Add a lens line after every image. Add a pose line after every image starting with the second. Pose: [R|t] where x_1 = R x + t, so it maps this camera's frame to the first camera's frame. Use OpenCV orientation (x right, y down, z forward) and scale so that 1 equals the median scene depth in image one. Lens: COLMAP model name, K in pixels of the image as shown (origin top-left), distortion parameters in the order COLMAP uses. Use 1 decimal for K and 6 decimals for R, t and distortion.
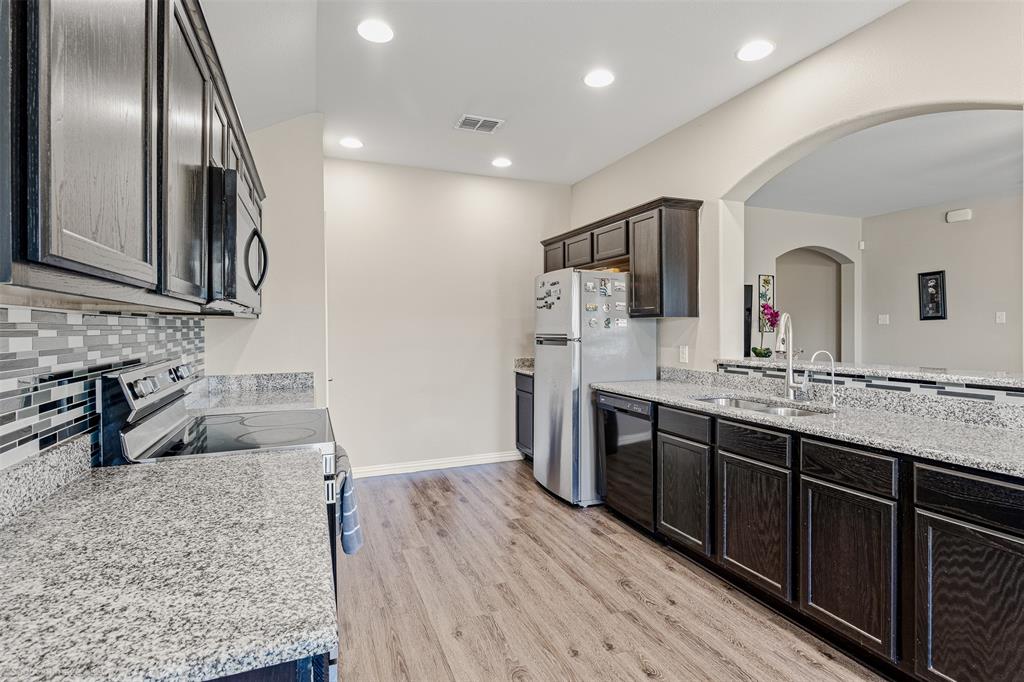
lens RADIAL K [[505.4, 0, 513.5], [0, 505.4, 324.2], [0, 0, 1]] dist [-0.000021, -0.000070]
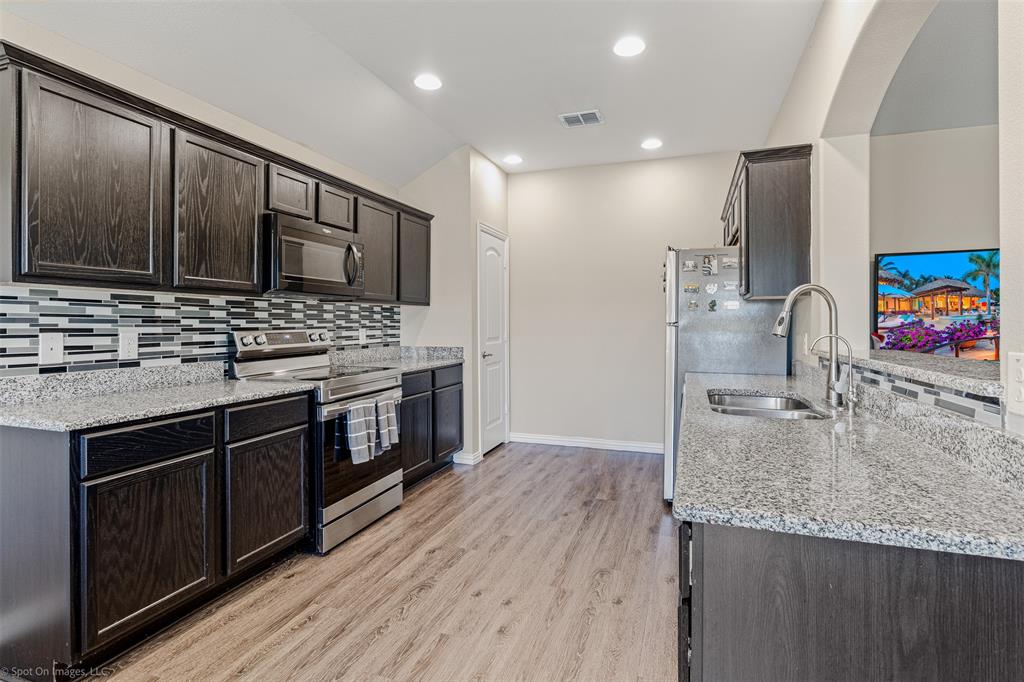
lens RADIAL K [[501.2, 0, 511.4], [0, 501.2, 318.2], [0, 0, 1]] dist [0.001374, 0.000150]
pose [[0.746256, -0.000970, -0.665658, 0.693804], [-0.000555, 0.999998, -0.002080, 0.029605], [0.665659, 0.001921, 0.746254, 0.163860]]
